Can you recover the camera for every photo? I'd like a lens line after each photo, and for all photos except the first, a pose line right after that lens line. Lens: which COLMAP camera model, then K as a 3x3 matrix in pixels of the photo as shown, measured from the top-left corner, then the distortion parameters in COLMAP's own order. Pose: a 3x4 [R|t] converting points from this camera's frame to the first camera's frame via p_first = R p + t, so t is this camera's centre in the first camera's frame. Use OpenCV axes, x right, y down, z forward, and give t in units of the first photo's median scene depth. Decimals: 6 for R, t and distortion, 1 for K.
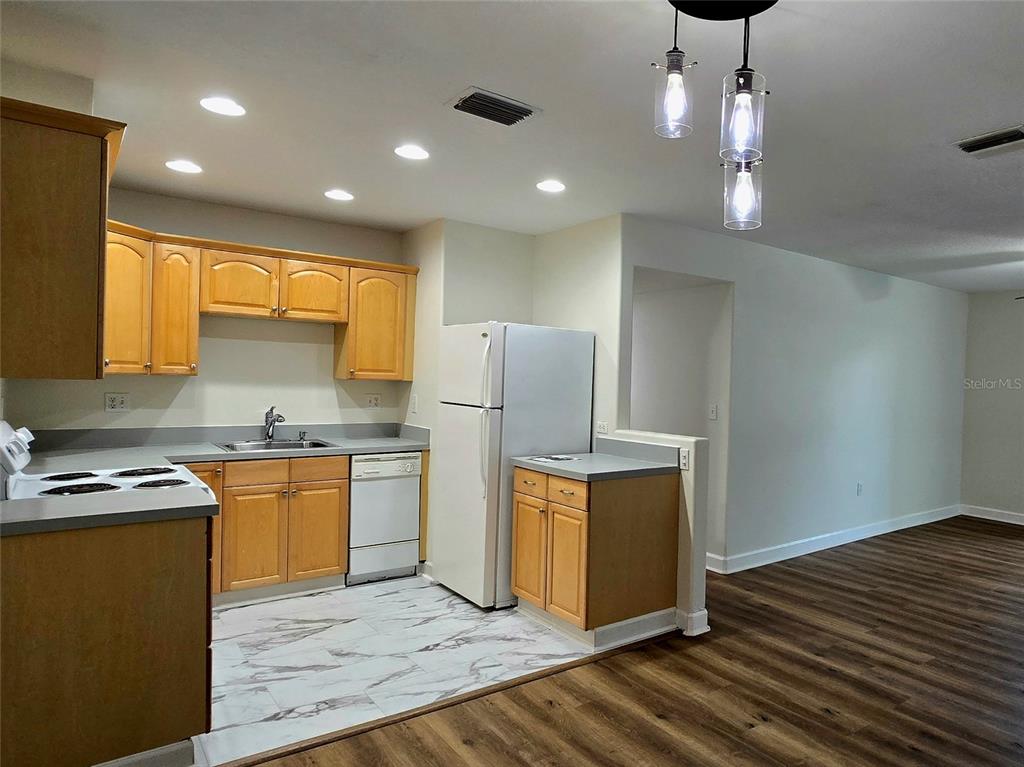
lens RADIAL K [[673.9, 0, 598.6], [0, 673.9, 384.1], [0, 0, 1]] dist [-0.005006, -0.001347]
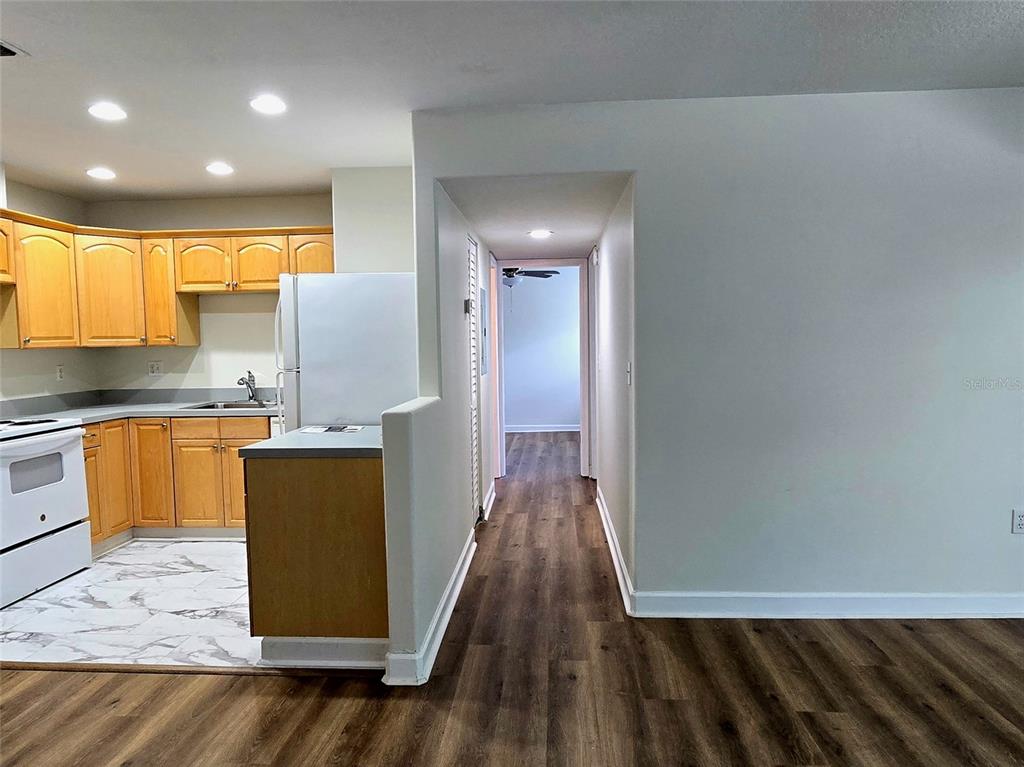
lens RADIAL K [[673.9, 0, 598.6], [0, 673.9, 384.1], [0, 0, 1]] dist [-0.005006, -0.001347]
pose [[0.731827, 0.004595, -0.681475, 0.776766], [0.031182, 0.998704, 0.040220, 0.031216], [0.680776, -0.050684, 0.730736, 0.631804]]
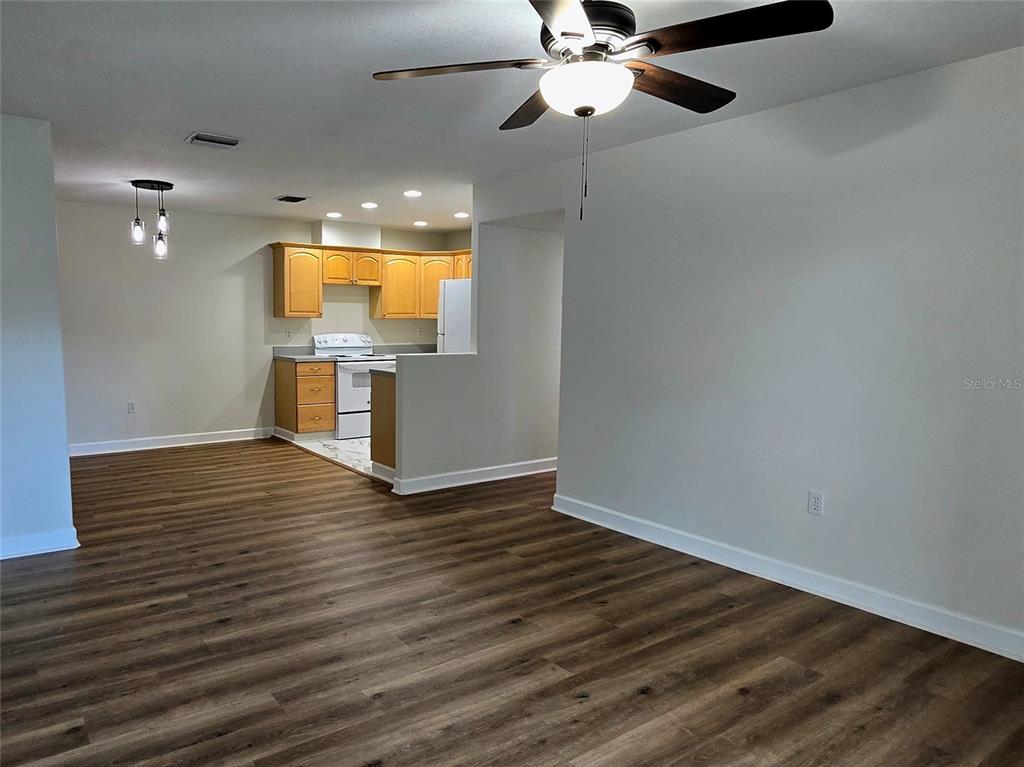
lens RADIAL K [[692.4, 0, 512.0], [0, 692.4, 383.5], [0, 0, 1]] dist [-0.038248, -0.000693]
pose [[-0.014143, 0.063060, -0.997910, 1.520115], [-0.021678, 0.997755, 0.063357, 0.045465], [0.999665, 0.022529, -0.012744, 1.216195]]
